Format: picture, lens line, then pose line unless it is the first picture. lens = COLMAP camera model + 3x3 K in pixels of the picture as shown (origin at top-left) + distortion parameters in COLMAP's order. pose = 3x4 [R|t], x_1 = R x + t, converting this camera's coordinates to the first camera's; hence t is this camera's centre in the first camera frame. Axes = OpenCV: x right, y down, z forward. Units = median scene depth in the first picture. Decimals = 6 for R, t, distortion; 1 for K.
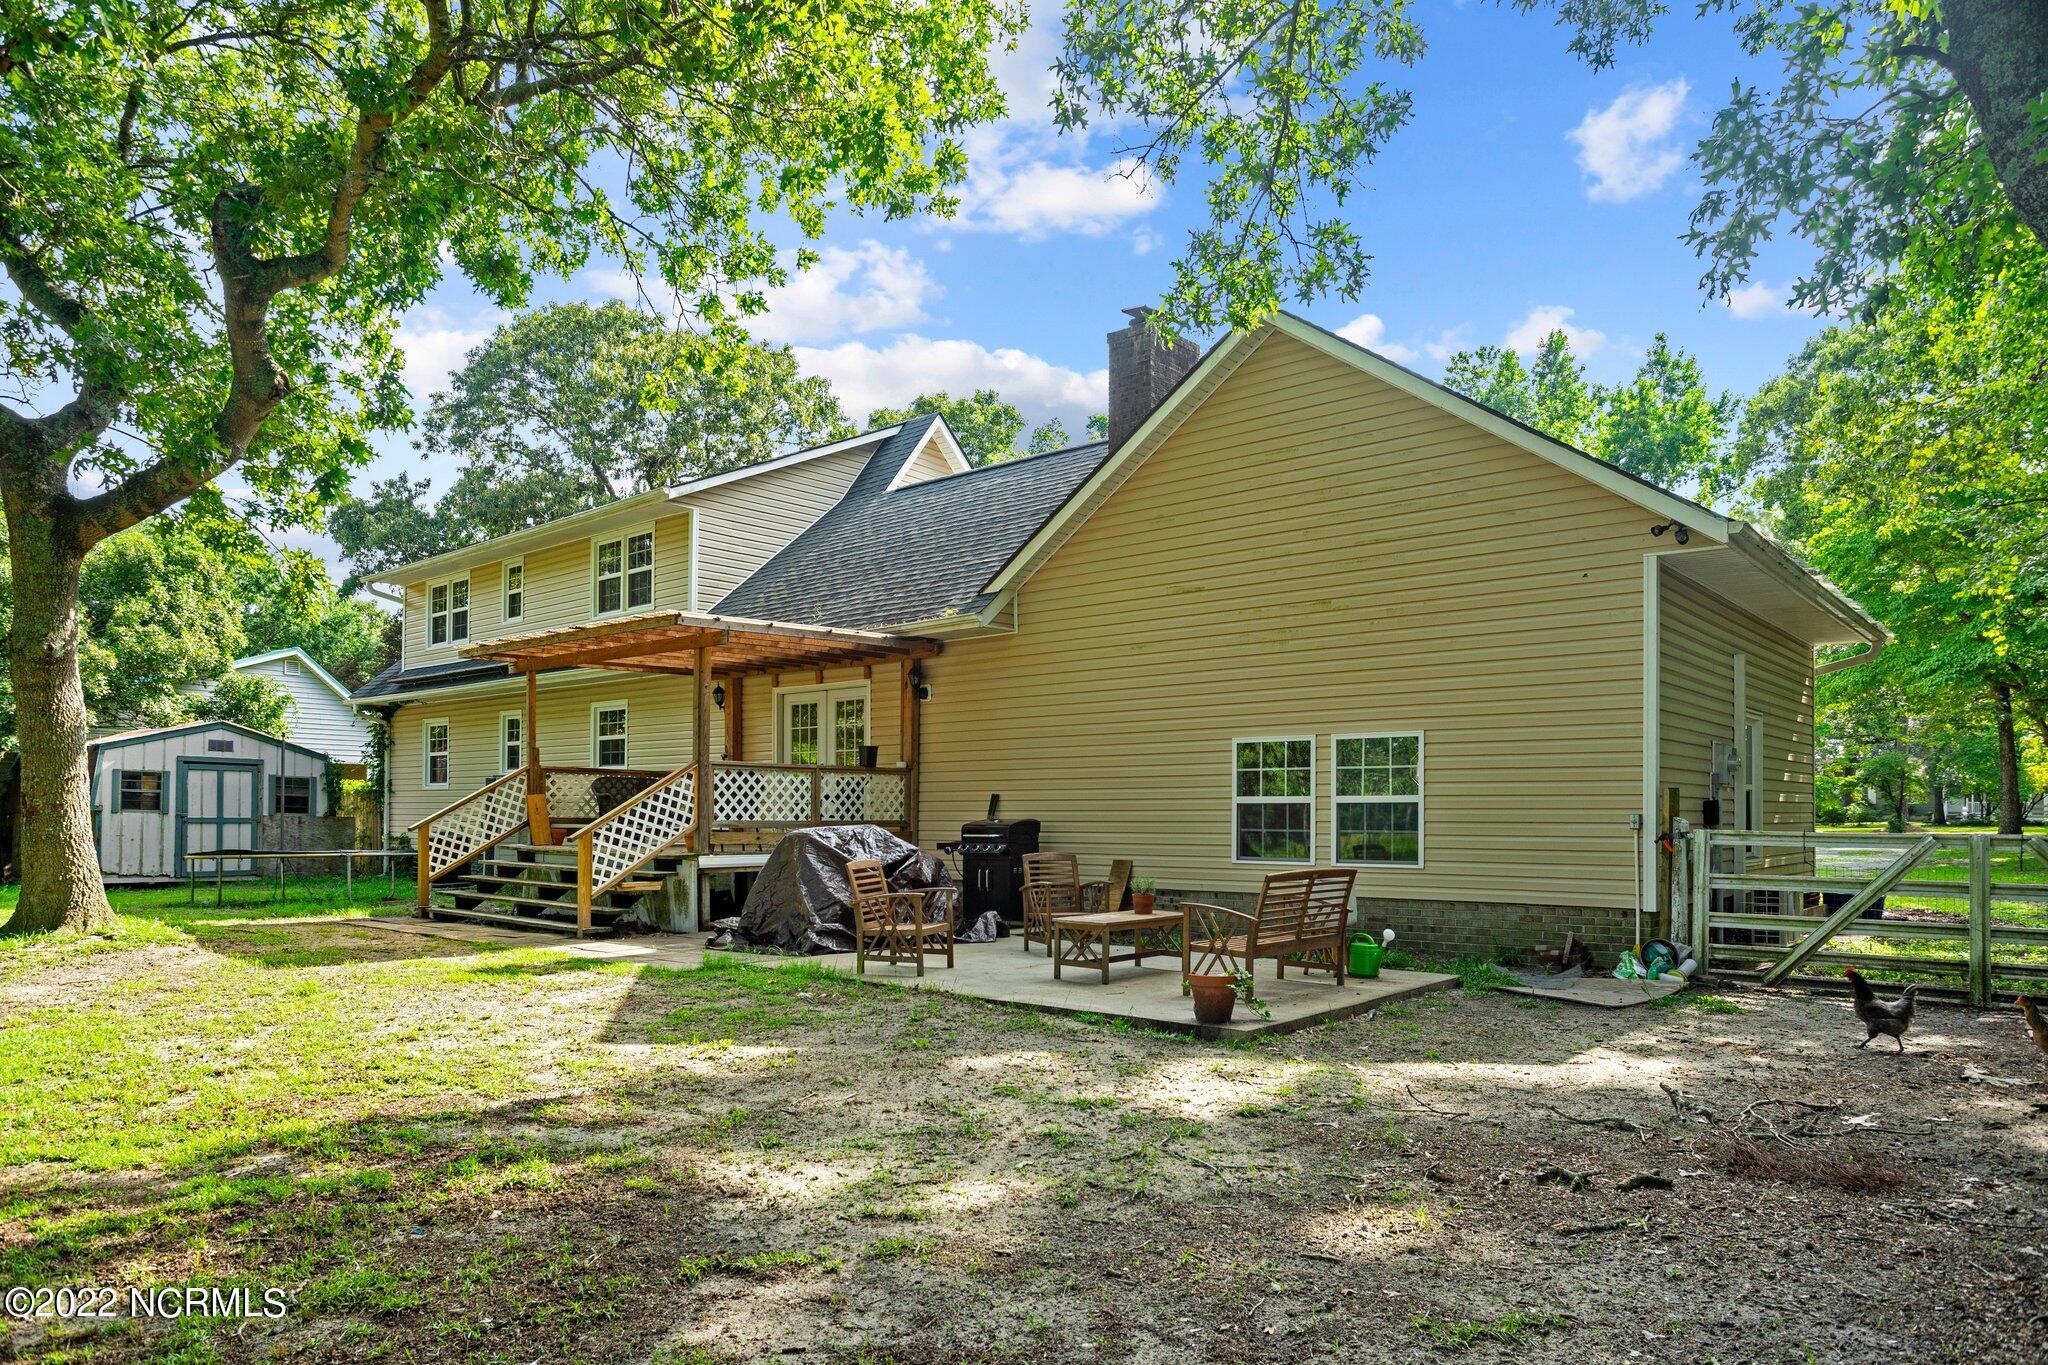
lens RADIAL K [[1286.4, 0, 1025.7], [0, 1286.4, 745.6], [0, 0, 1]] dist [-0.088552, 0.000203]
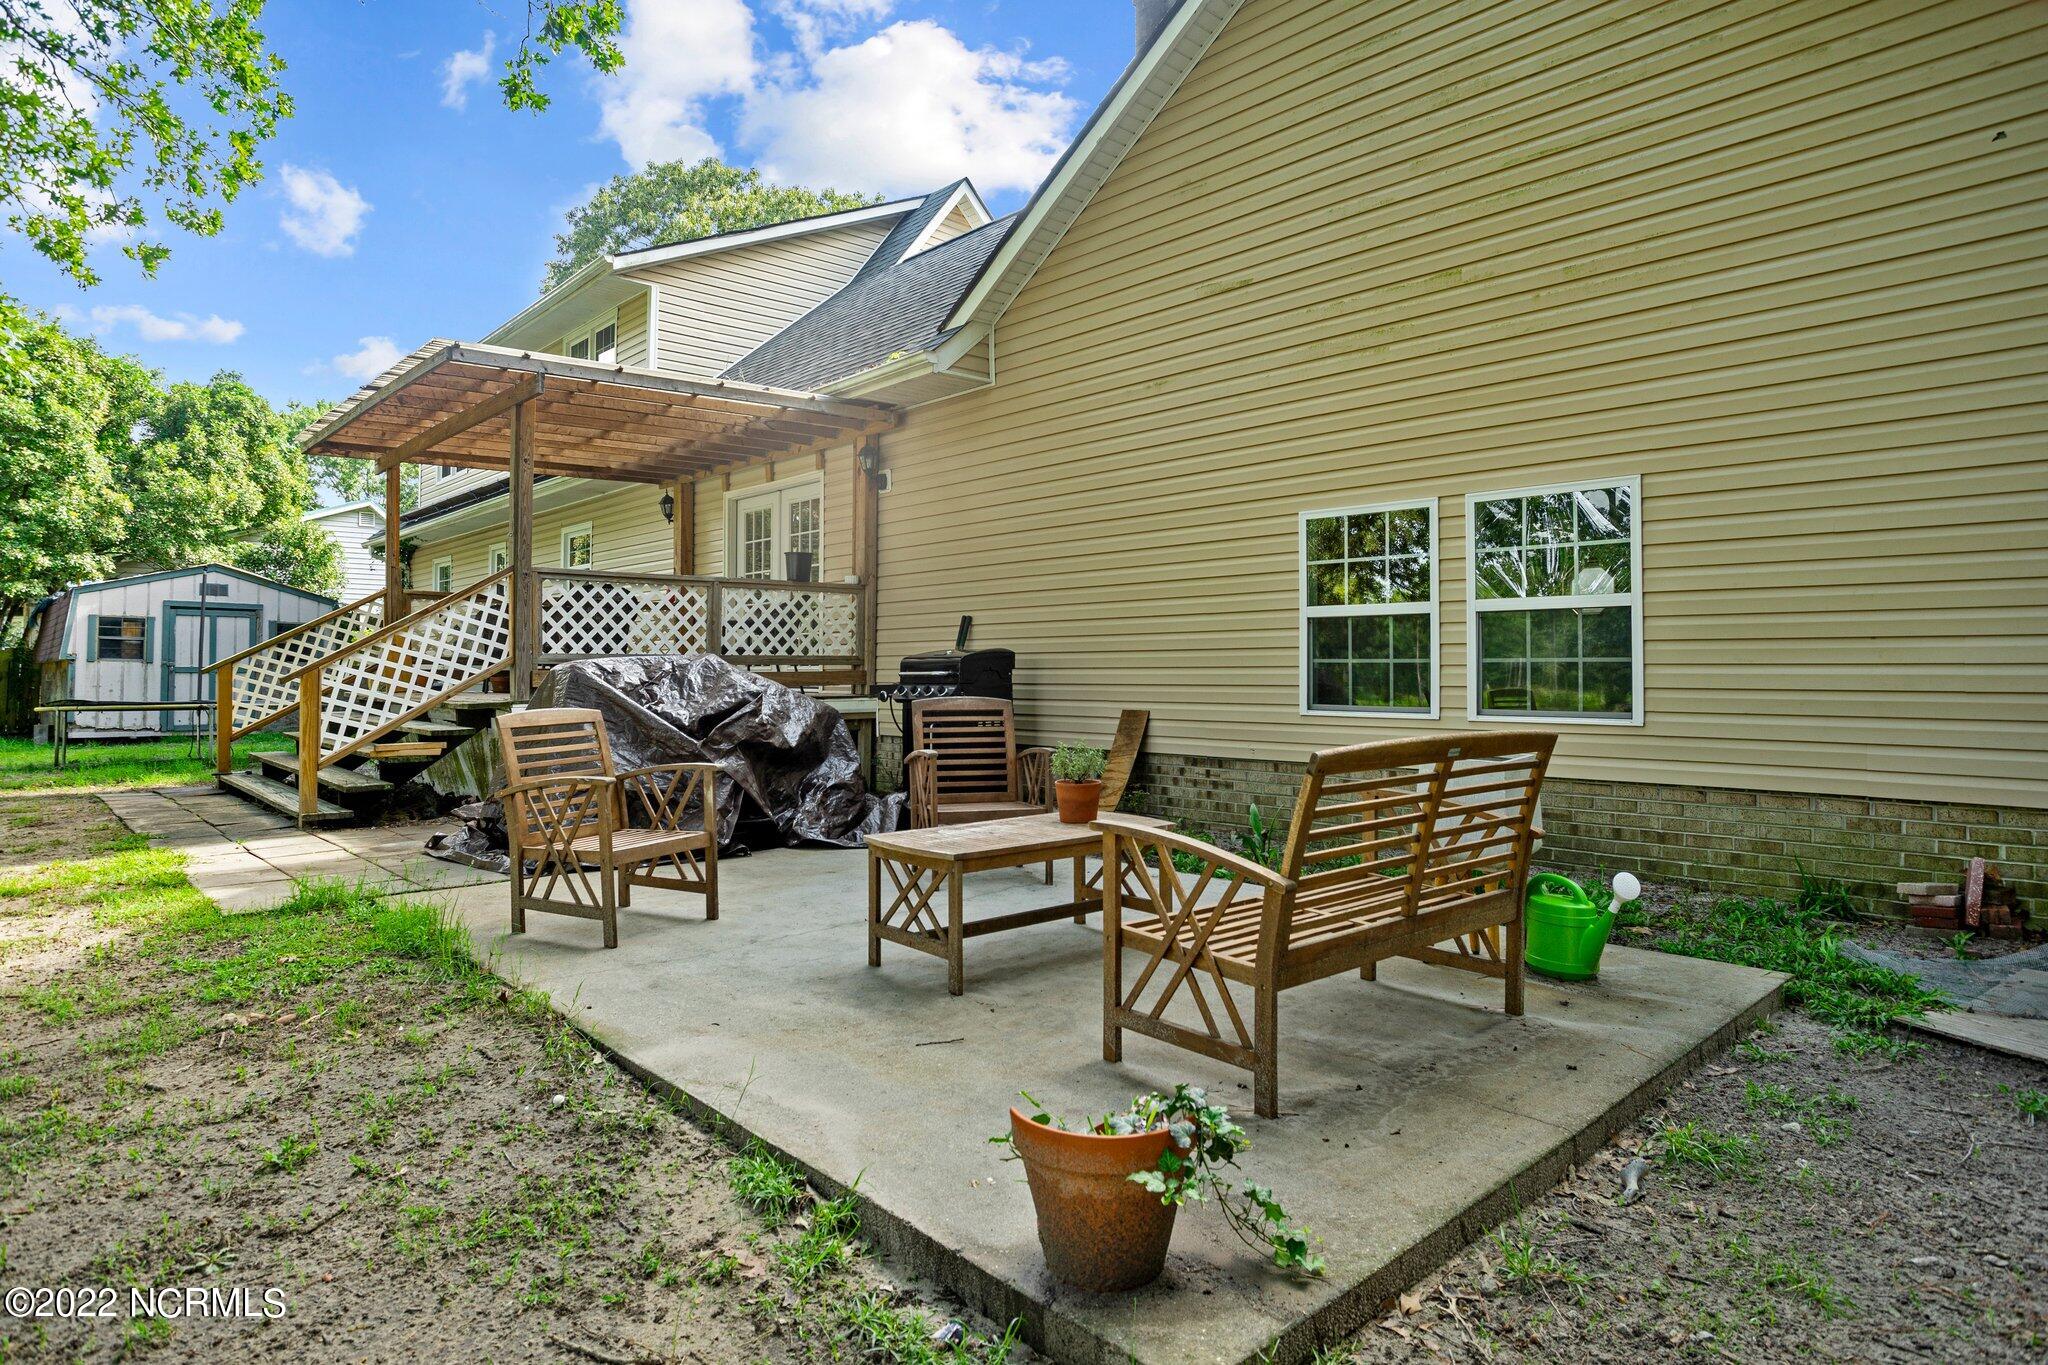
lens RADIAL K [[1152.6, 0, 1034.8], [0, 1152.6, 635.1], [0, 0, 1]] dist [-0.084219, 0.002433]
pose [[0.994207, -0.008418, -0.107155, 0.088317], [0.011016, 0.999659, 0.023673, 0.036743], [0.106919, -0.024716, 0.993960, 0.414015]]
